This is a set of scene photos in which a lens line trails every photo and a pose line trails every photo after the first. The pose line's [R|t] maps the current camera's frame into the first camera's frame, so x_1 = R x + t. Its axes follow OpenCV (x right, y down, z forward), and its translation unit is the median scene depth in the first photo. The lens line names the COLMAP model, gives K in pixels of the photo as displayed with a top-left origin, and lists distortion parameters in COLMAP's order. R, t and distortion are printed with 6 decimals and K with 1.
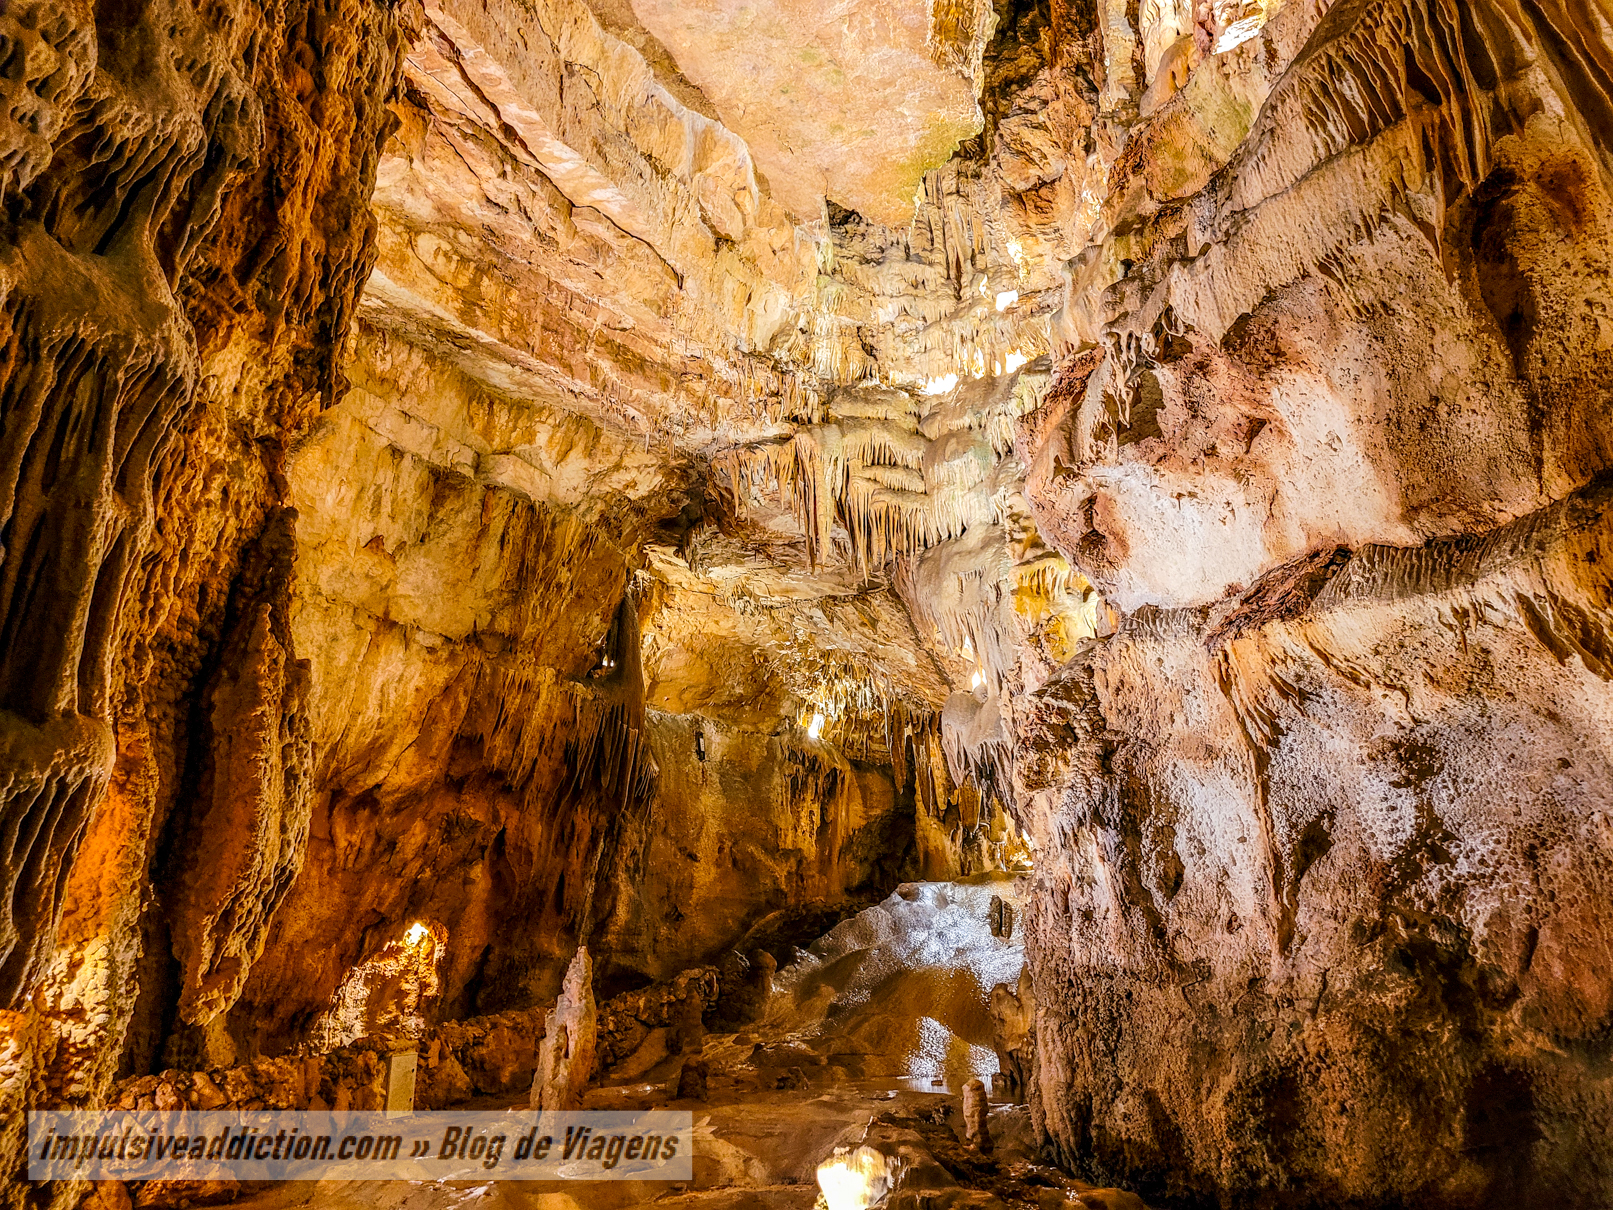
lens RADIAL K [[1218.2, 0, 819.2], [0, 1218.2, 614.0], [0, 0, 1]] dist [0.056589, -0.011619]
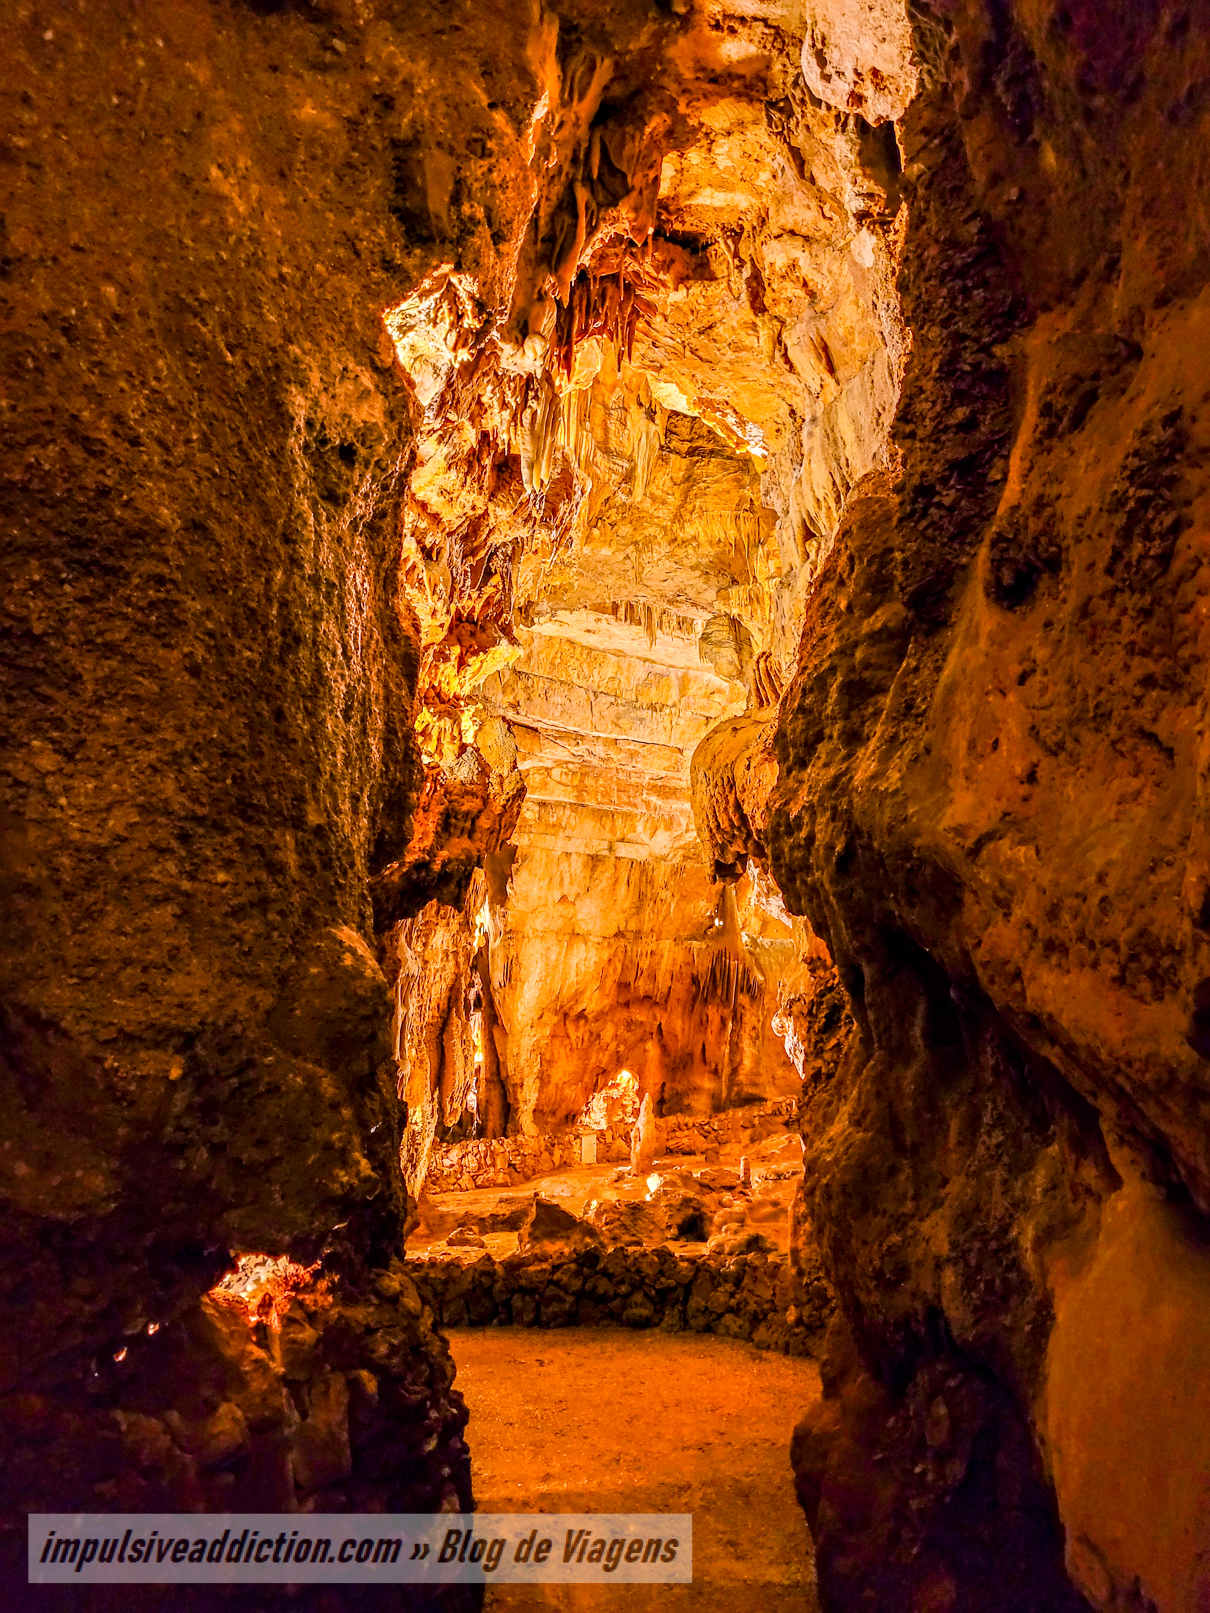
lens RADIAL K [[1218.2, 0, 603.3], [0, 1218.2, 798.5], [0, 0, 1]] dist [0.056589, -0.011619]
pose [[0.866666, -0.097548, -0.489259, 0.111584], [0.132541, 0.990475, 0.037303, -0.044803], [0.480960, -0.097176, 0.871341, -0.117240]]
